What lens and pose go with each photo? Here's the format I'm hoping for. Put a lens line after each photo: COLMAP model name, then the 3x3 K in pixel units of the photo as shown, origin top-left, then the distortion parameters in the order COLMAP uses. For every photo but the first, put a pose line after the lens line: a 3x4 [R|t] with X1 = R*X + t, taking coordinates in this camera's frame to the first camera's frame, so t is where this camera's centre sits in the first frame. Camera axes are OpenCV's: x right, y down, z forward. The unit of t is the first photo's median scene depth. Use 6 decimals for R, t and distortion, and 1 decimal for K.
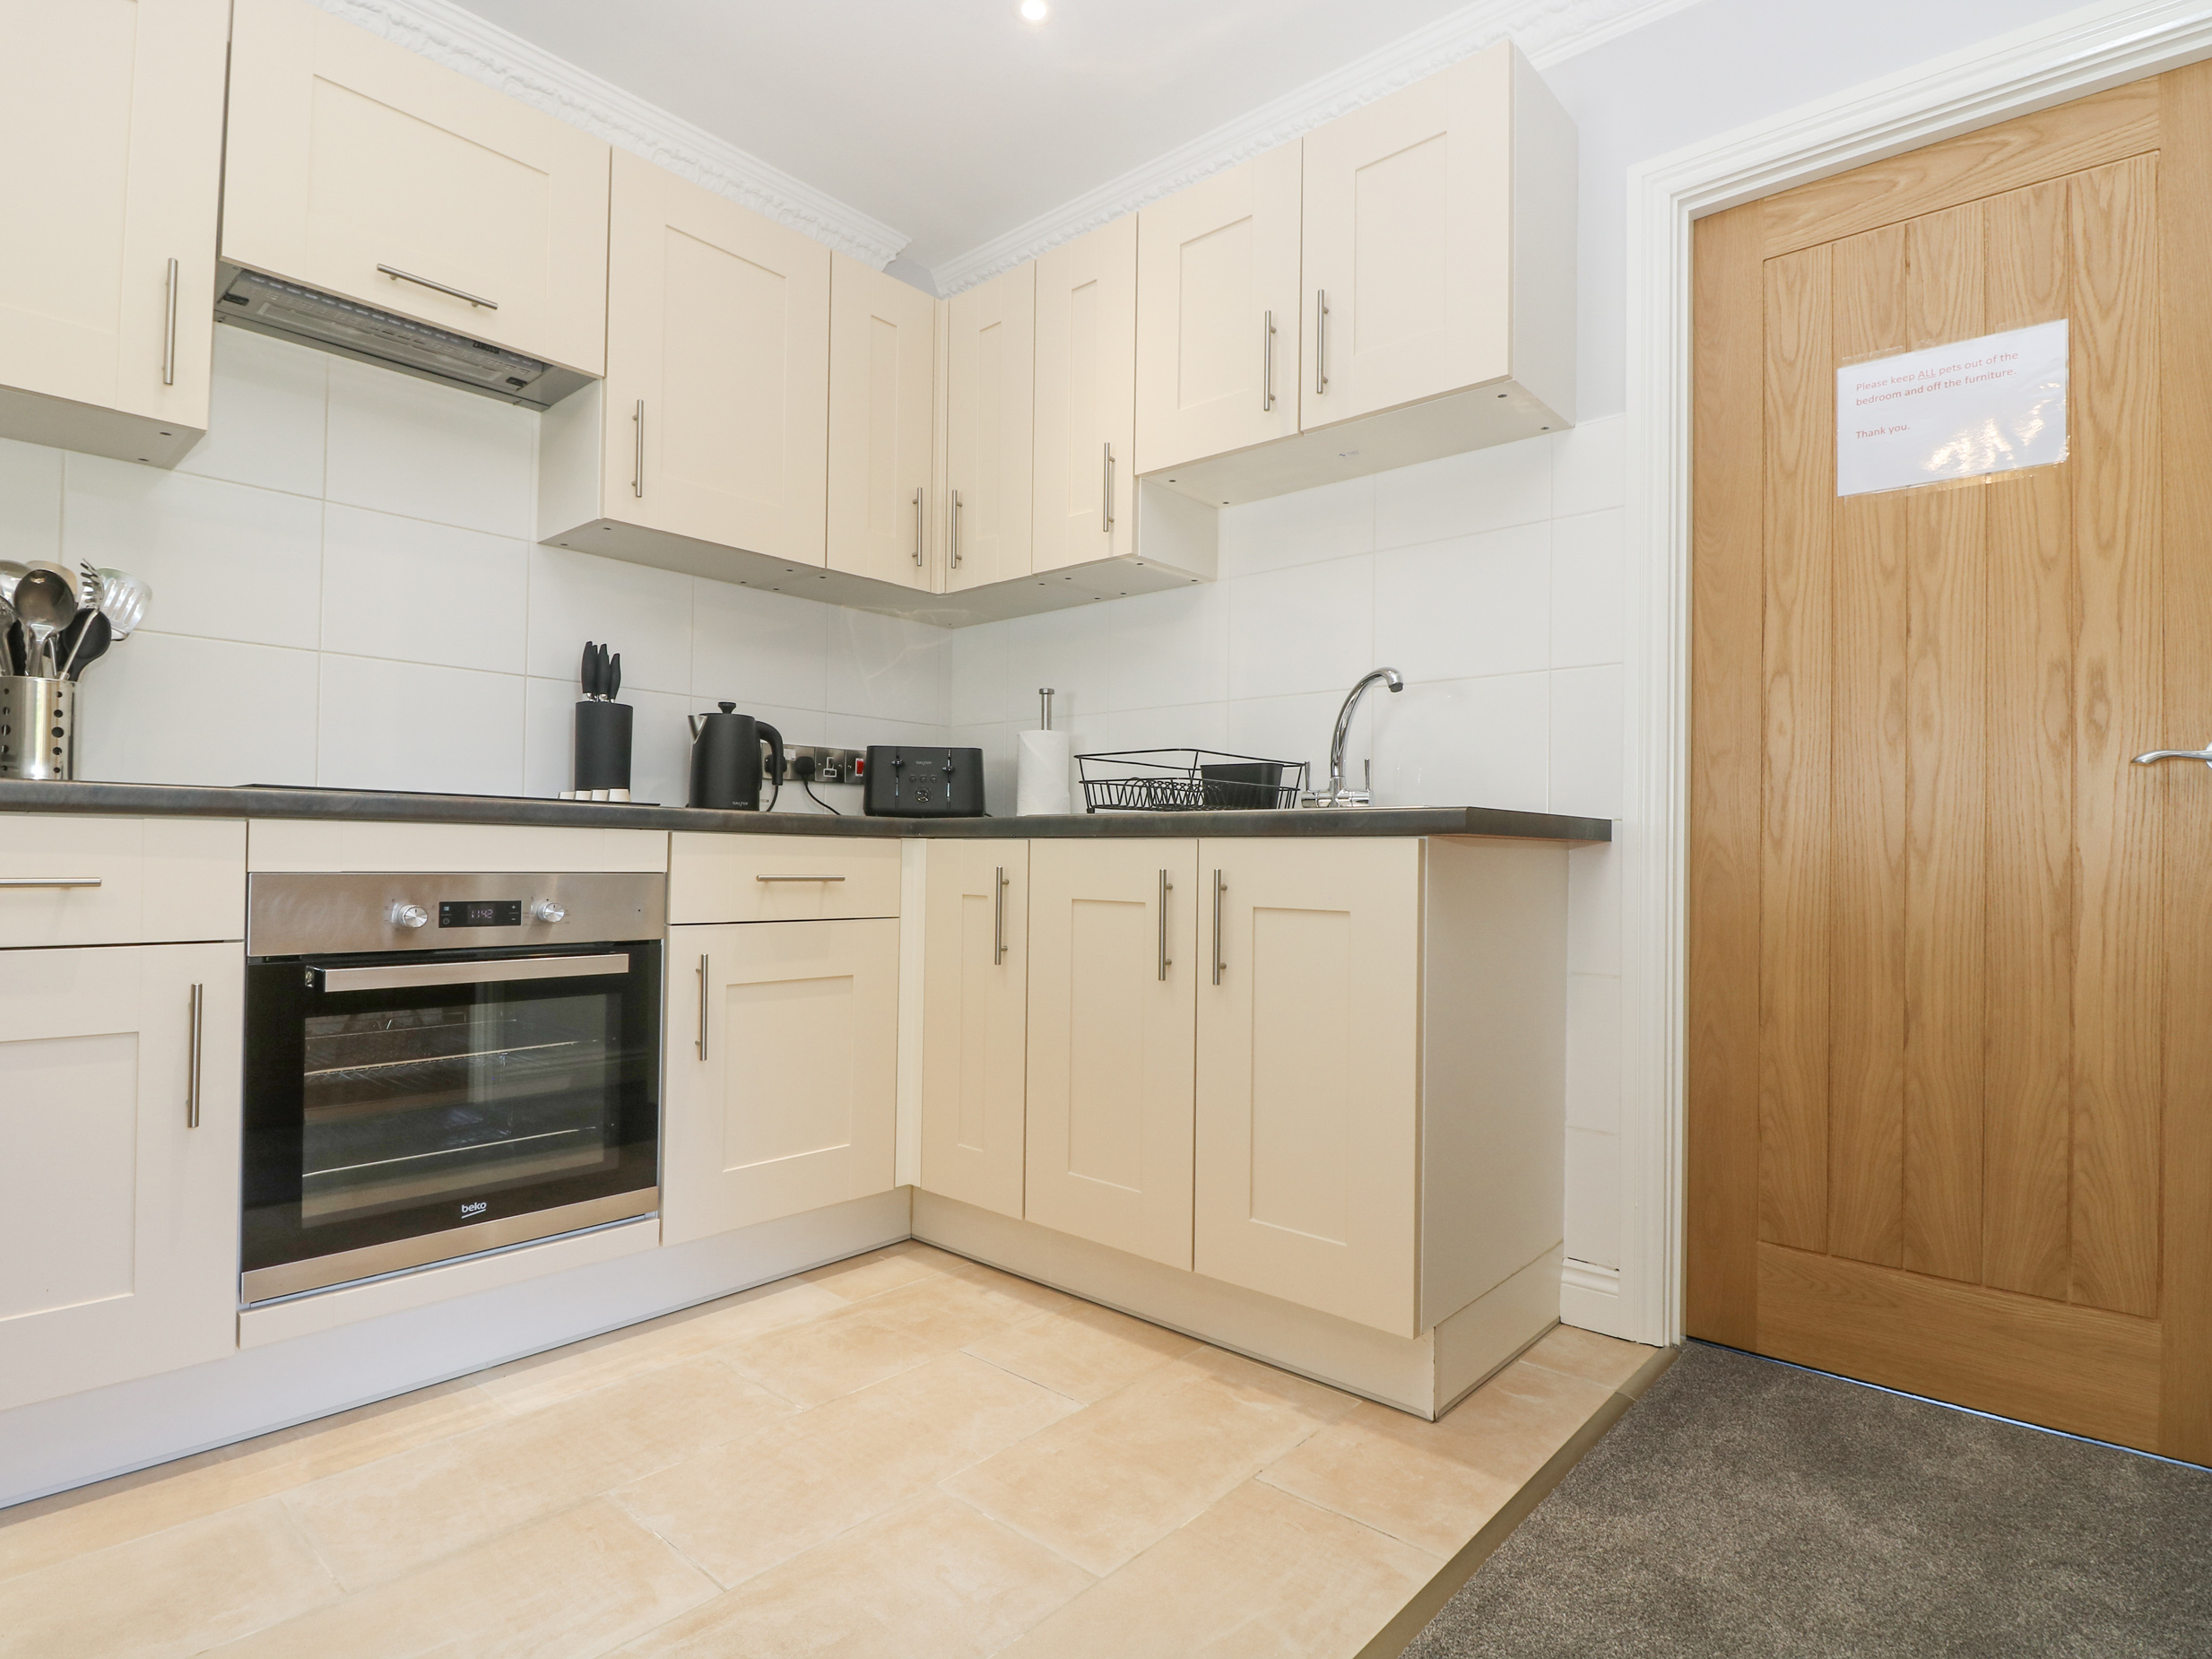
lens RADIAL K [[1179.6, 0, 1113.6], [0, 1179.6, 839.8], [0, 0, 1]] dist [0.020002, -0.021394]
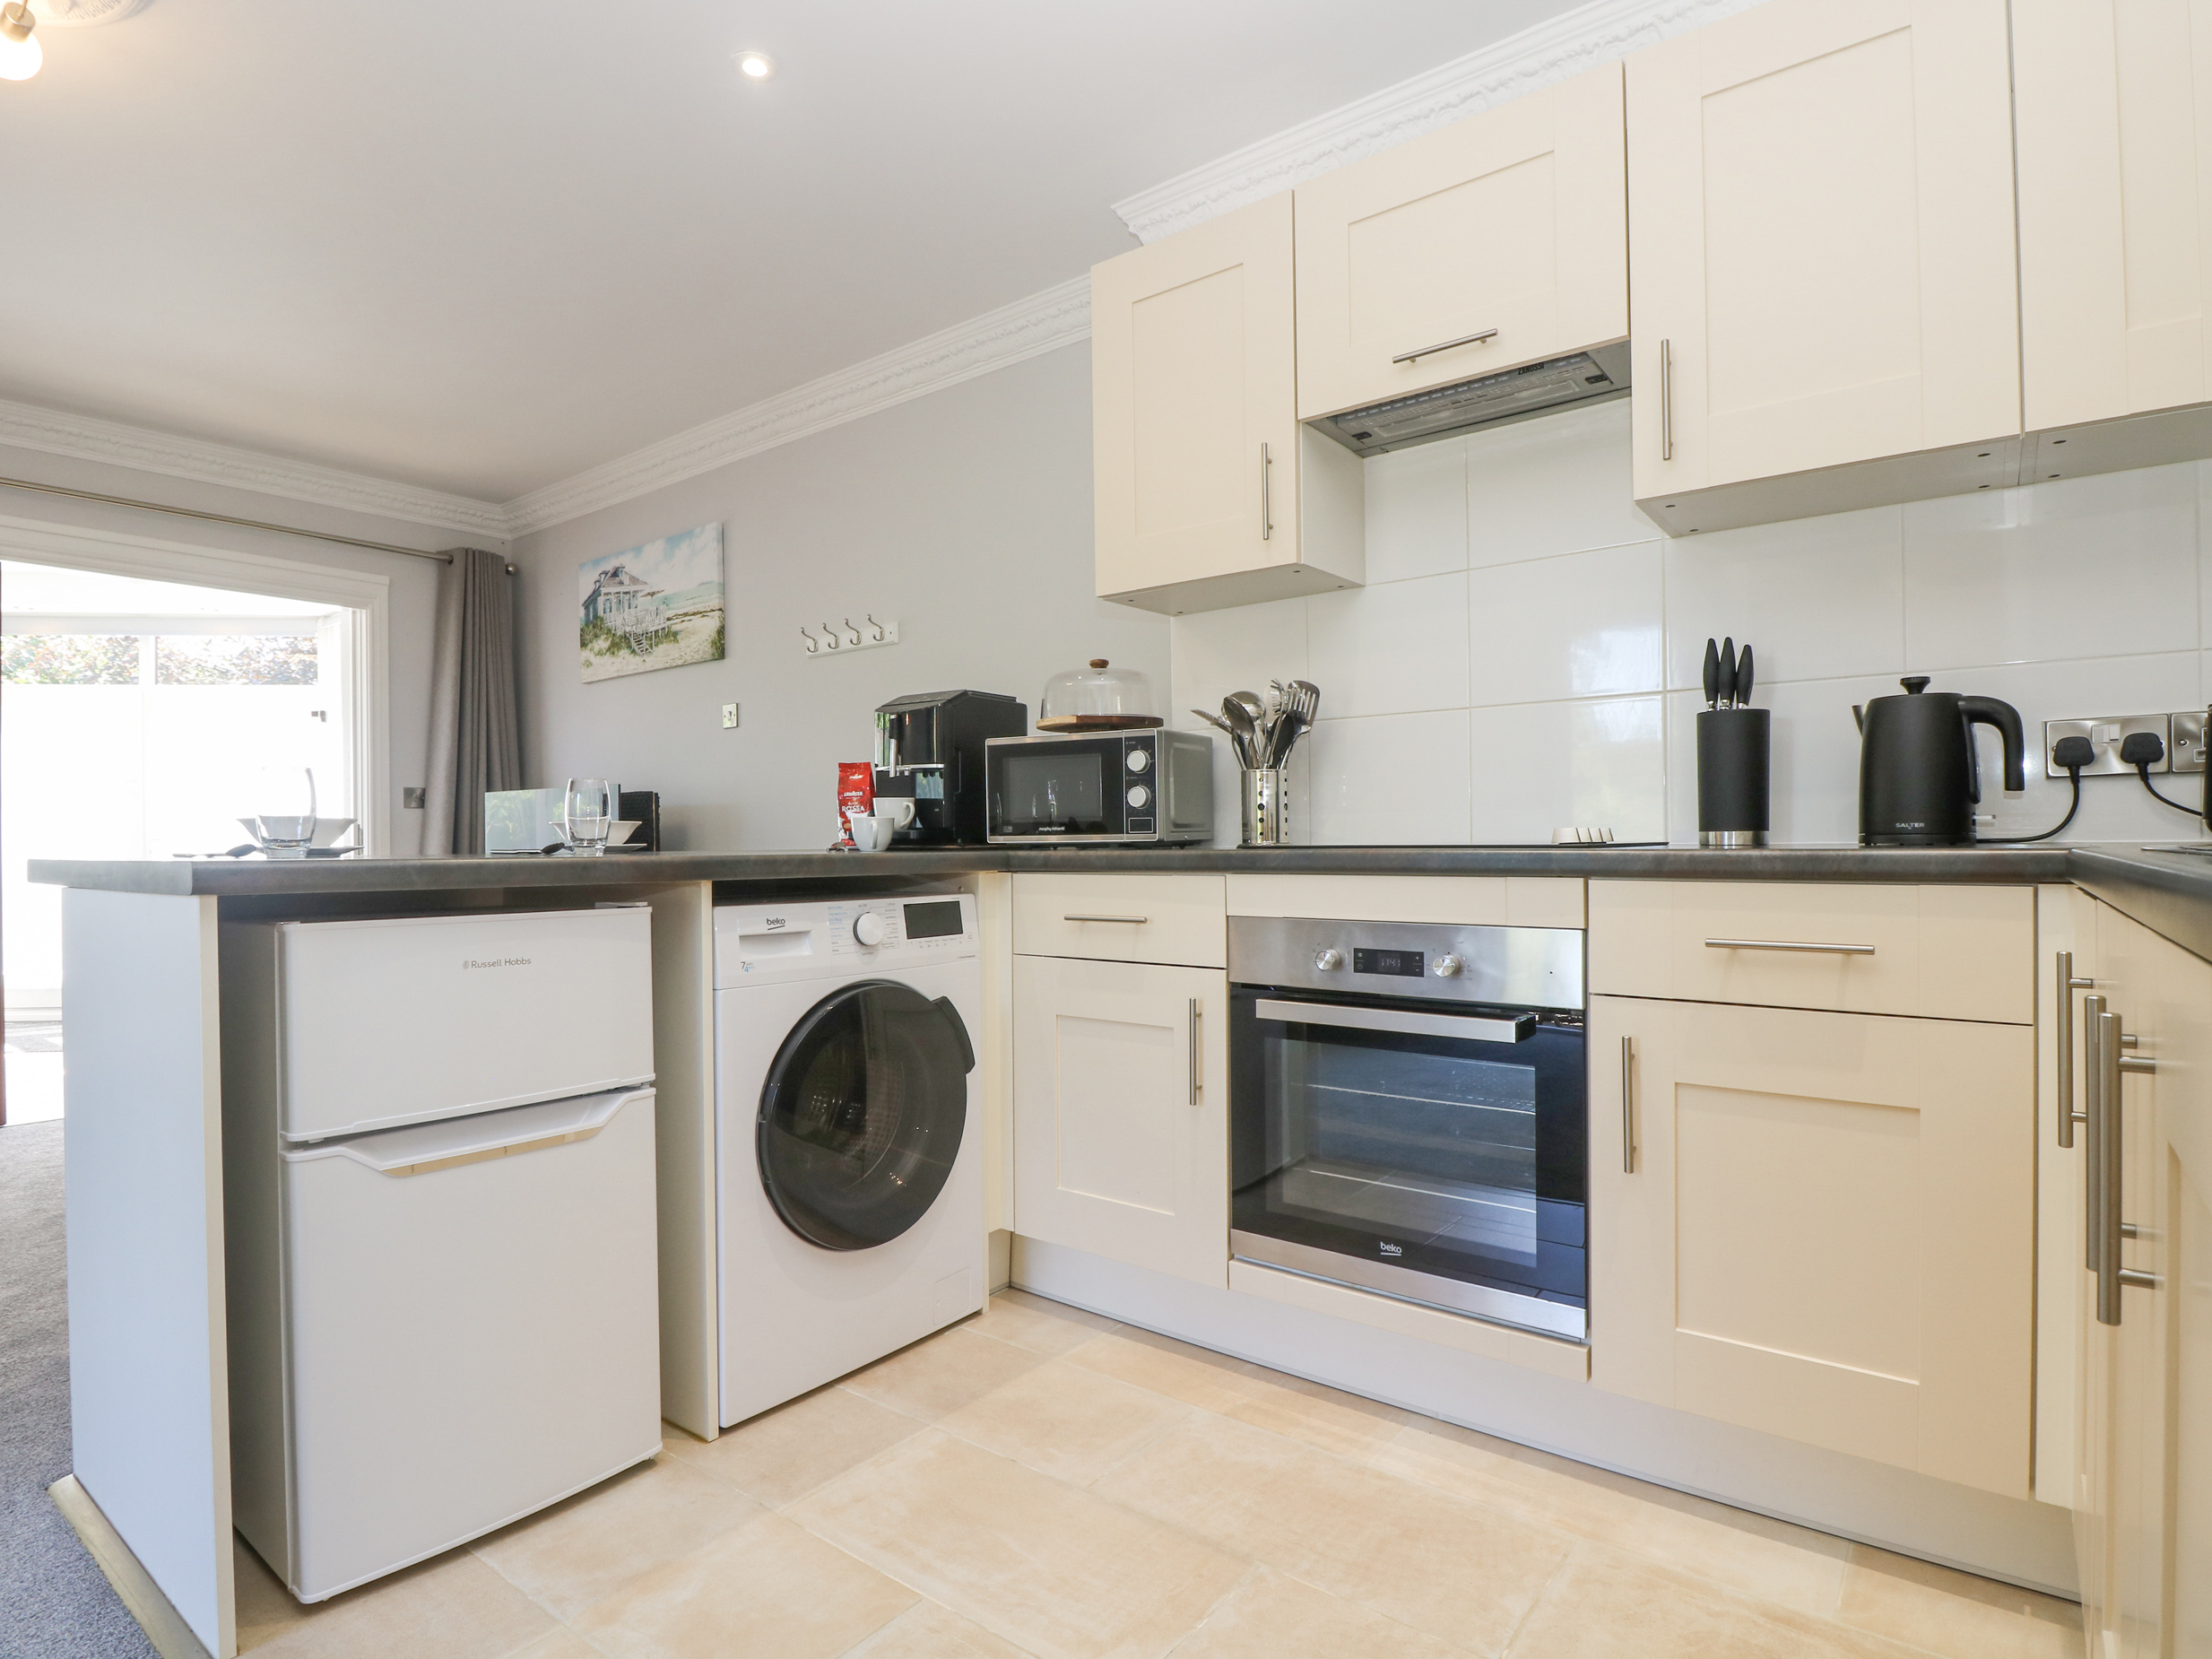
lens RADIAL K [[1179.6, 0, 1113.6], [0, 1179.6, 839.8], [0, 0, 1]] dist [0.020002, -0.021394]
pose [[0.067569, -0.015543, -0.997594, 0.432949], [0.025440, 0.999580, -0.013851, -0.032438], [0.997390, -0.024443, 0.067936, 0.641530]]
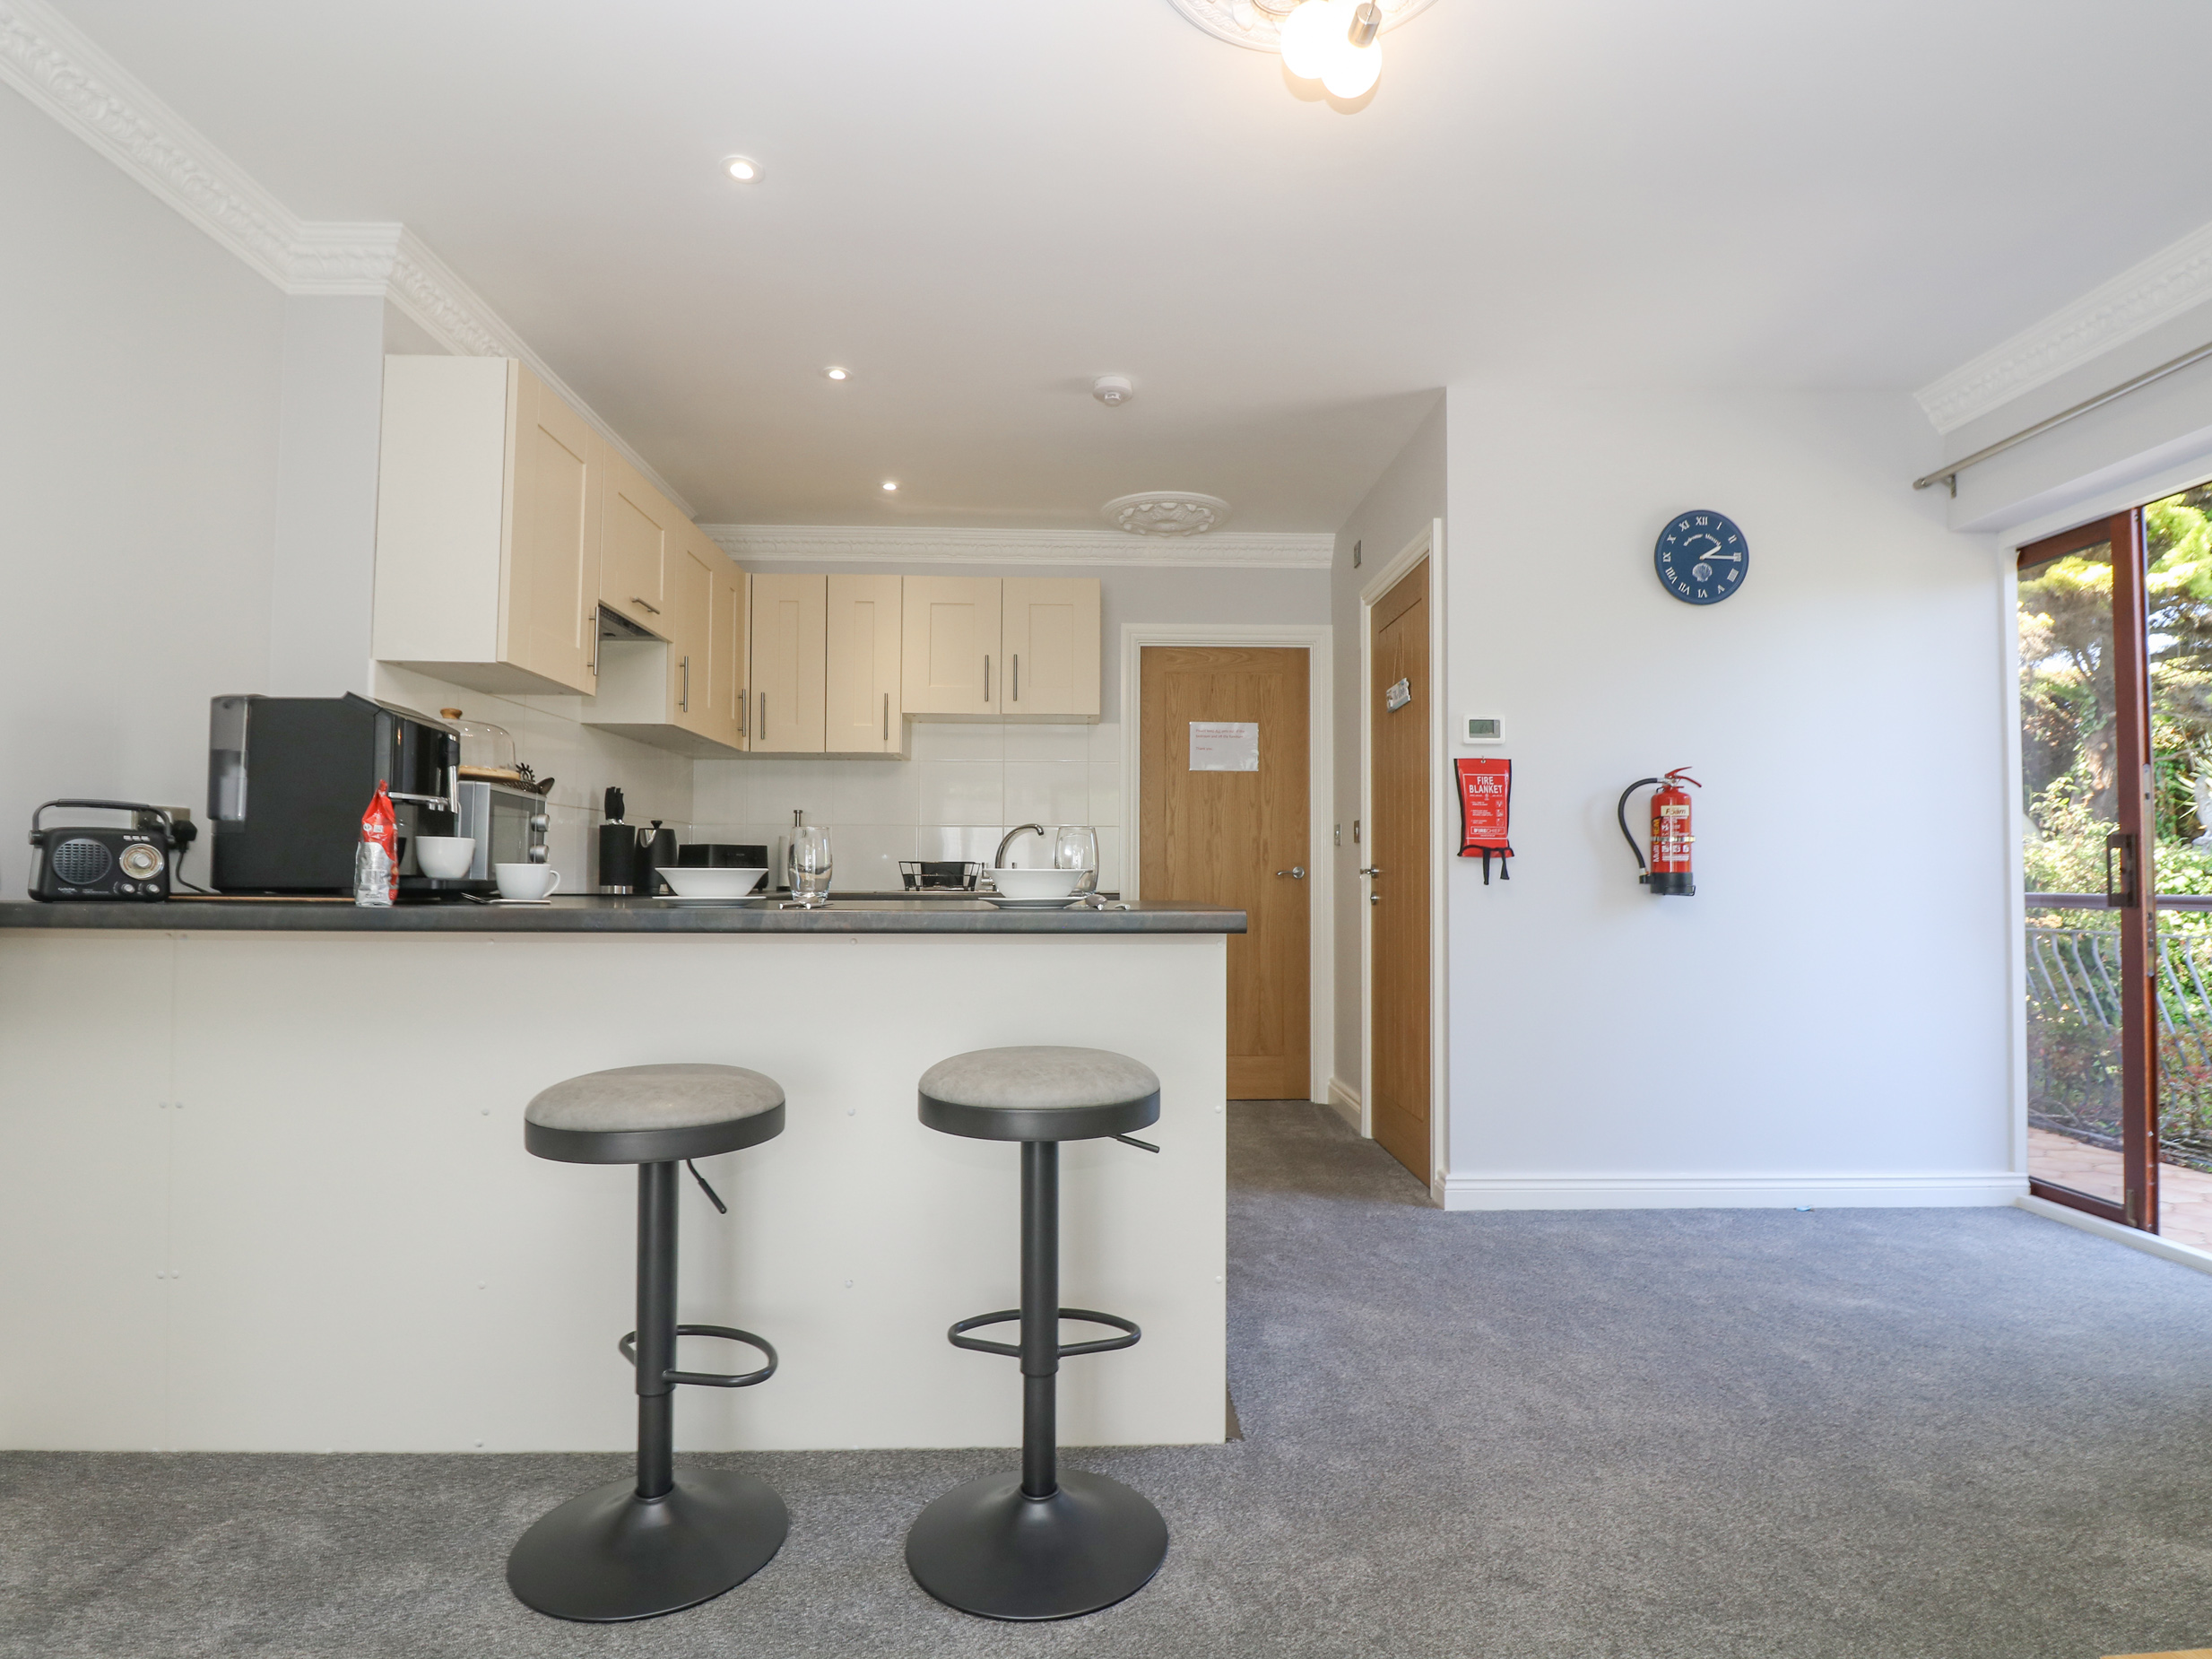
lens RADIAL K [[1179.6, 0, 1113.6], [0, 1179.6, 839.8], [0, 0, 1]] dist [0.020002, -0.021394]
pose [[0.732909, 0.011468, 0.680230, -1.282125], [-0.005208, 0.999923, -0.011246, -0.099306], [-0.680307, 0.004699, 0.732912, -0.803208]]
